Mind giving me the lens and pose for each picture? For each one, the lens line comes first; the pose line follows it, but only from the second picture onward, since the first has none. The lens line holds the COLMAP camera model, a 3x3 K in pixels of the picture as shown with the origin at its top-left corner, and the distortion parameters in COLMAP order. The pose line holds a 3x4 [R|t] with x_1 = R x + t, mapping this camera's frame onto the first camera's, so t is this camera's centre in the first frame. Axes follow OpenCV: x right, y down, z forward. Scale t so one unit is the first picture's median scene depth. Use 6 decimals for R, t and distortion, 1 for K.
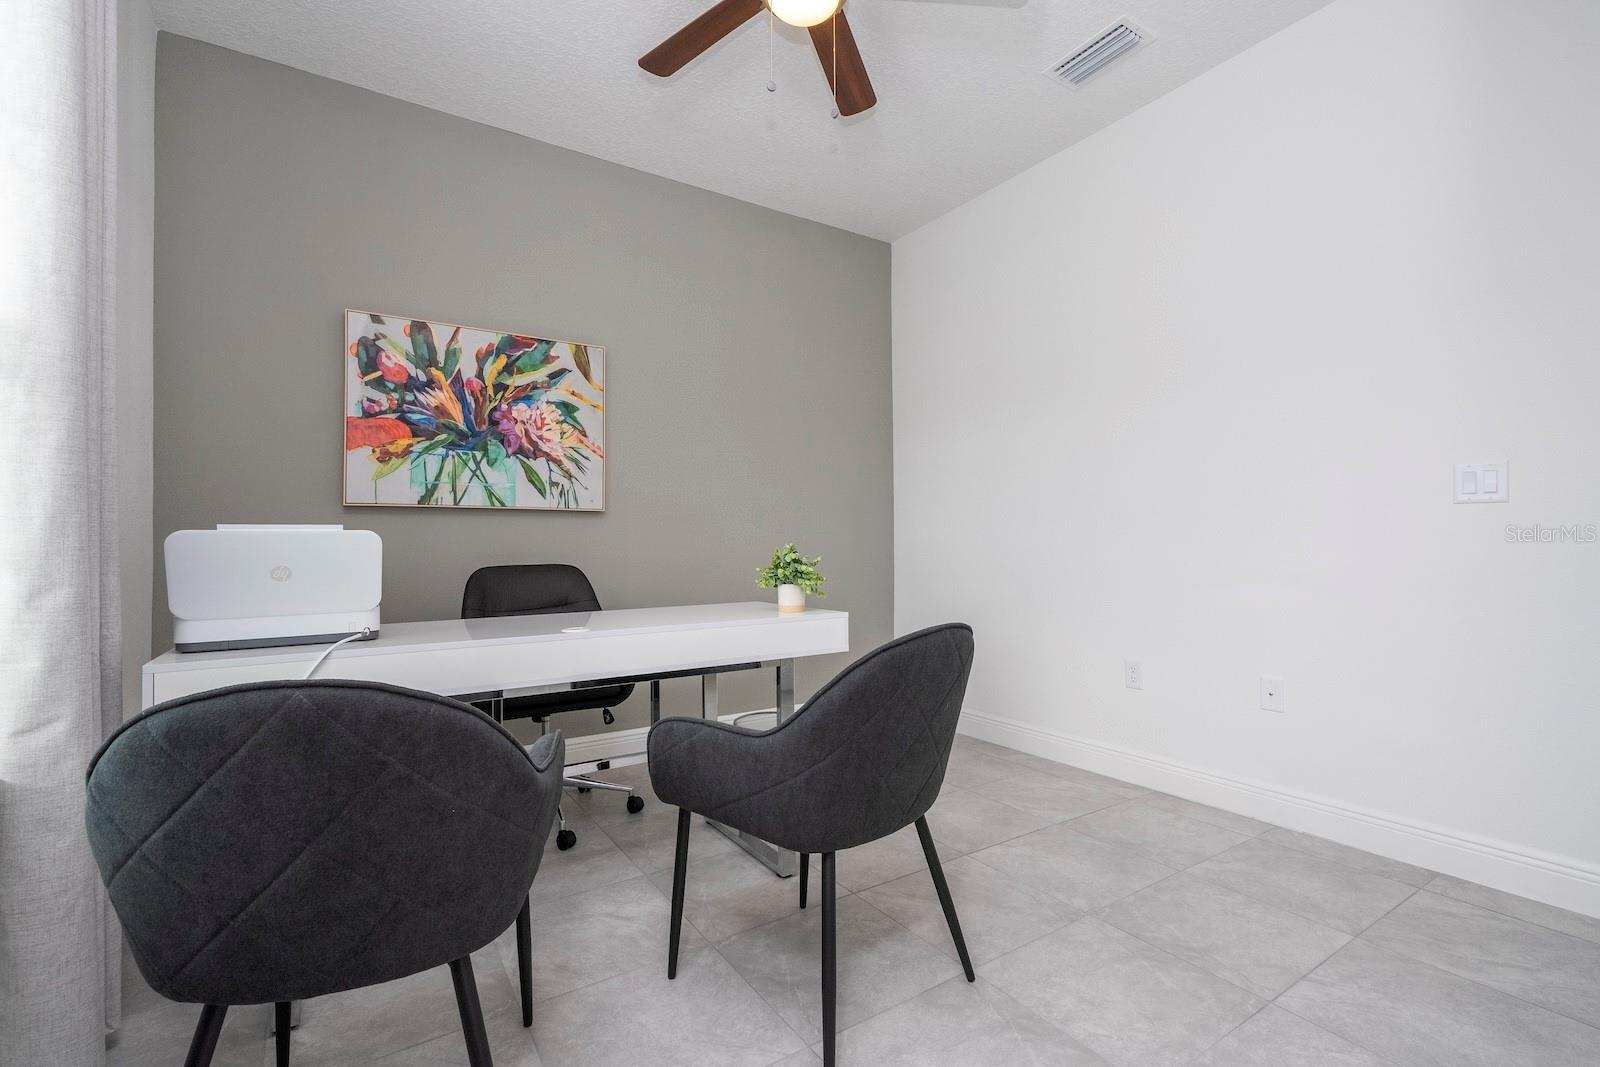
lens RADIAL K [[719.4, 0, 810.6], [0, 719.4, 535.3], [0, 0, 1]] dist [-0.002867, 0.001431]
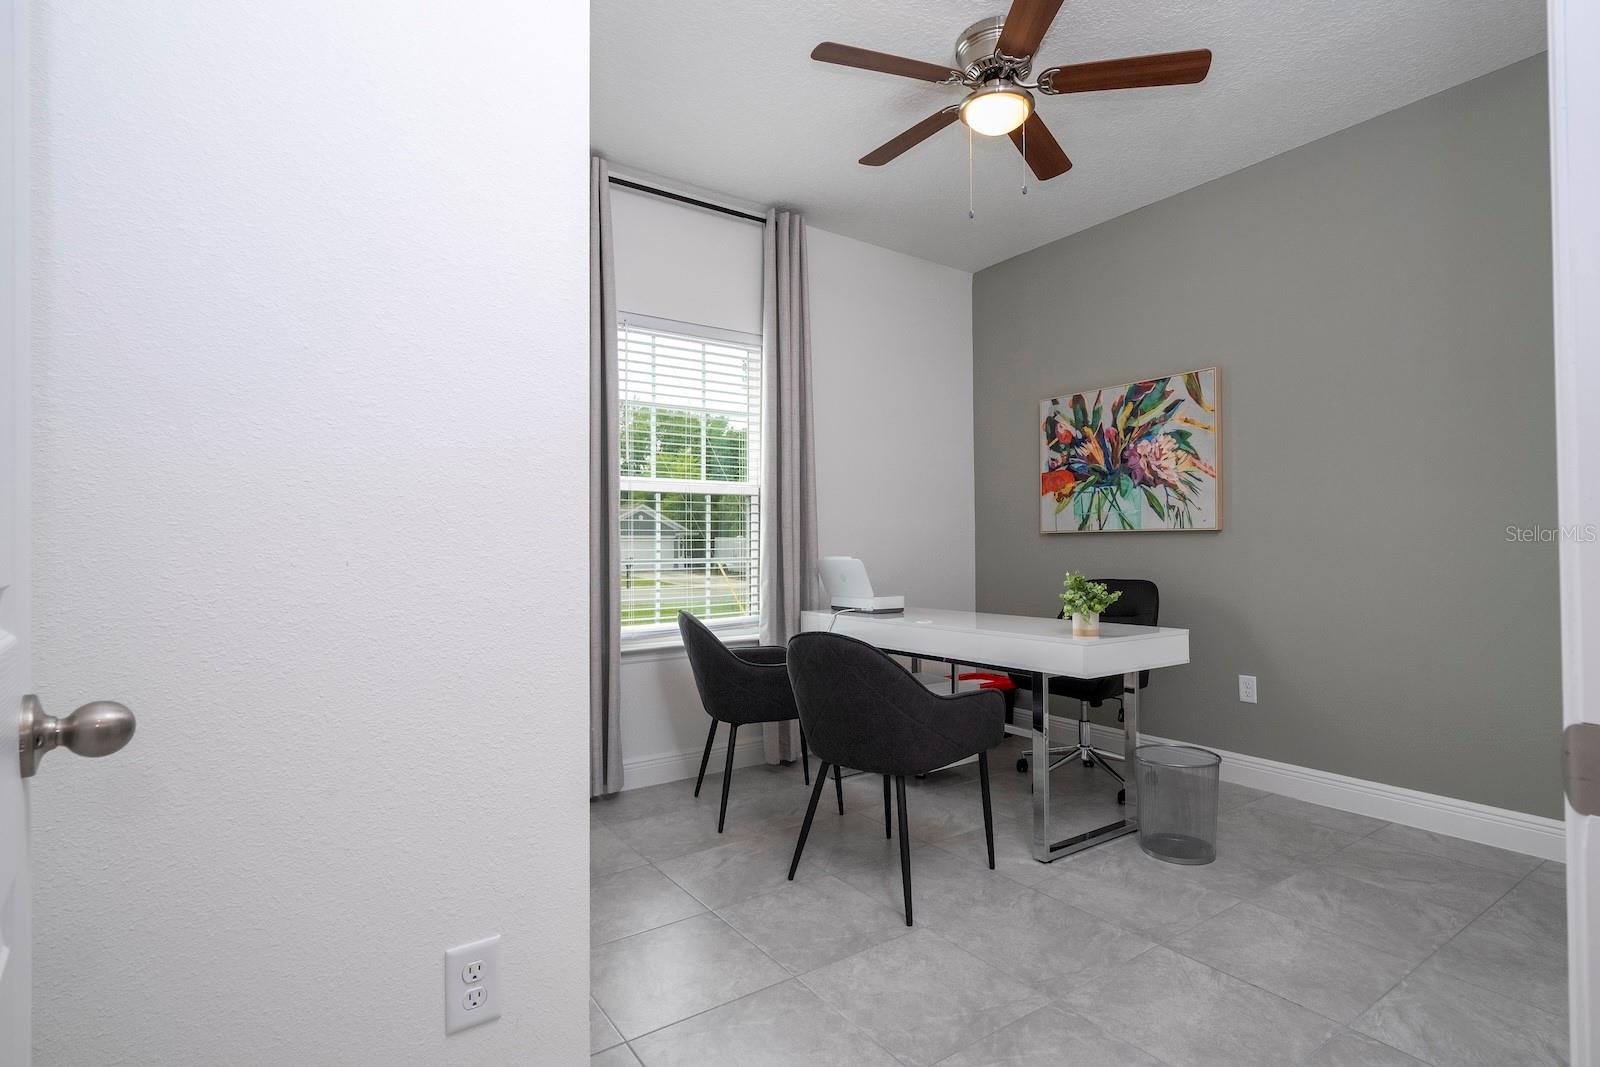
lens RADIAL K [[778.8, 0, 811.6], [0, 778.8, 537.2], [0, 0, 1]] dist [-0.002078, 0.001736]
pose [[0.031056, -0.006271, -0.999498, 0.859824], [0.018624, 0.999810, -0.005695, -0.030250], [0.999344, -0.018438, 0.031166, 0.433075]]
